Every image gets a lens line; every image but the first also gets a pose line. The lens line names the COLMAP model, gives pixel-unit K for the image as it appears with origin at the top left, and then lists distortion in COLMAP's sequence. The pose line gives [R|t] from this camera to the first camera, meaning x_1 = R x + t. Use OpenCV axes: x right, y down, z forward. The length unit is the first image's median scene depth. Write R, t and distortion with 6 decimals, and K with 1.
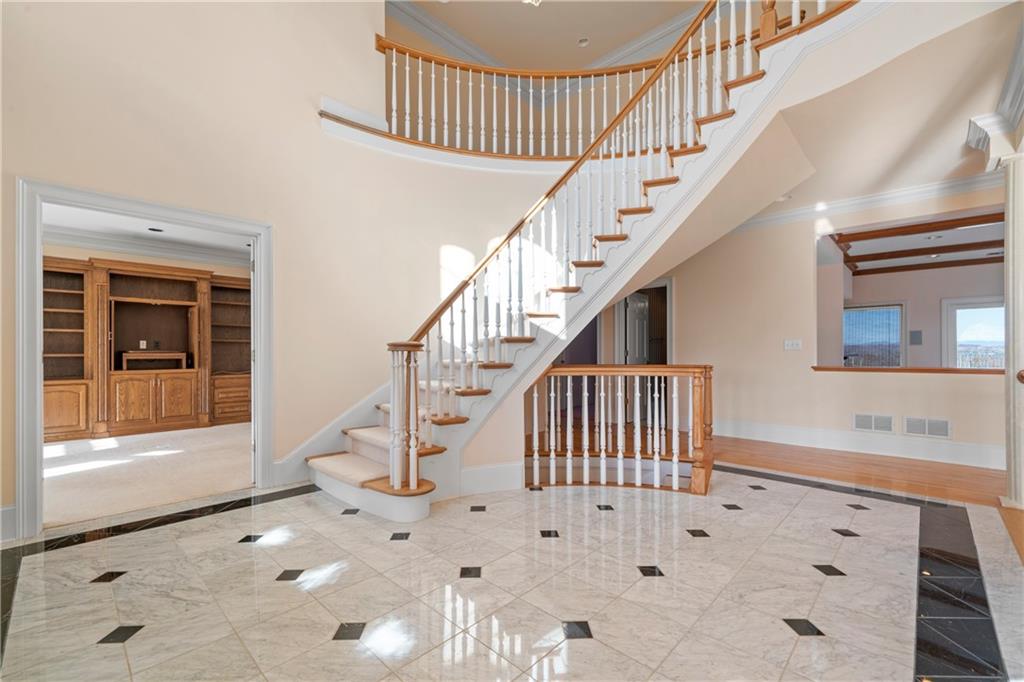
lens RADIAL K [[431.3, 0, 496.5], [0, 431.3, 352.3], [0, 0, 1]] dist [-0.001130, -0.000050]
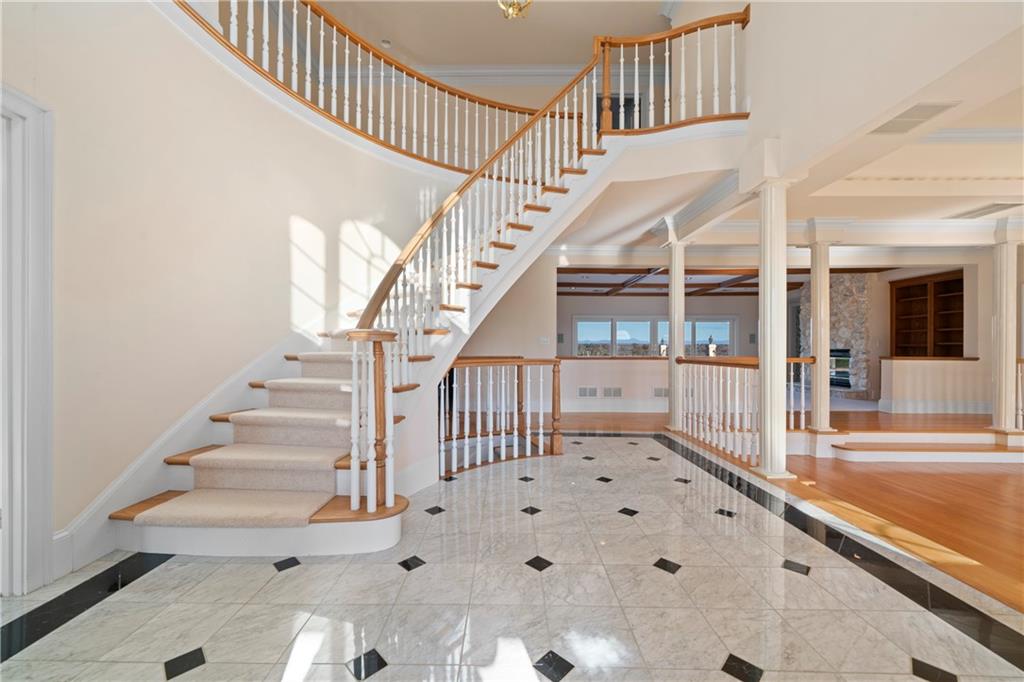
lens RADIAL K [[396.1, 0, 496.6], [0, 396.1, 340.8], [0, 0, 1]] dist [-0.000248, -0.000183]
pose [[0.732531, 0.015076, 0.680566, -0.460035], [-0.002238, 0.999803, -0.019739, 0.009856], [-0.680730, 0.012936, 0.732421, 0.238296]]
